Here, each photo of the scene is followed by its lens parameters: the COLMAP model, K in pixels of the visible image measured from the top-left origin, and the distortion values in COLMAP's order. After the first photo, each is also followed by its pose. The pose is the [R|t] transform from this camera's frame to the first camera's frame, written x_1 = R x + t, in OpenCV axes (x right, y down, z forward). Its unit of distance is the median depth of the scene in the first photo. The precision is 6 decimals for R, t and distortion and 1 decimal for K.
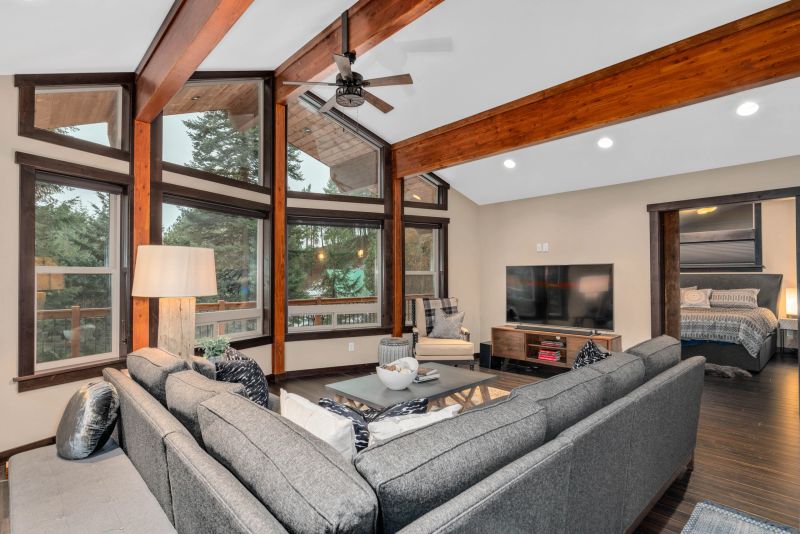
lens RADIAL K [[399.8, 0, 400.0], [0, 399.8, 267.0], [0, 0, 1]] dist [0.000401, 0.000056]
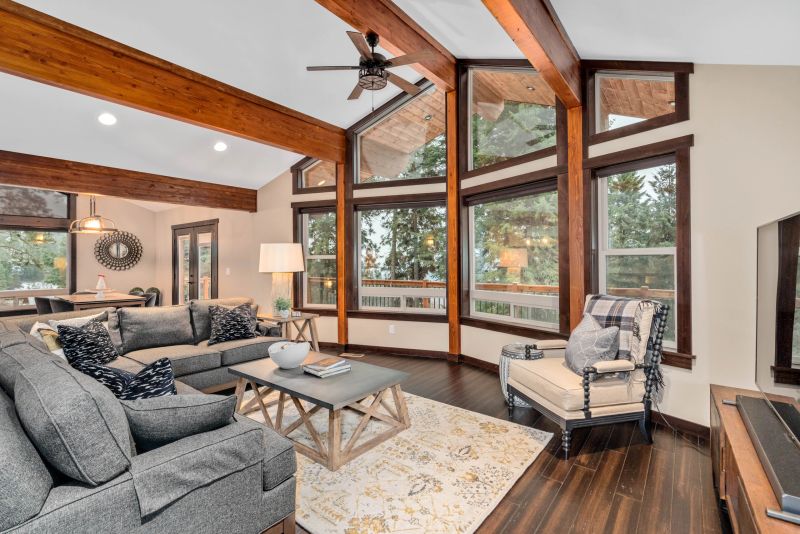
lens RADIAL K [[370.3, 0, 400.0], [0, 370.3, 267.0], [0, 0, 1]] dist [-0.000057, -0.000031]
pose [[0.144044, 0.013105, -0.989484, 0.750754], [0.024974, 0.999546, 0.016874, 0.028739], [0.989256, -0.027142, 0.143652, 0.861261]]
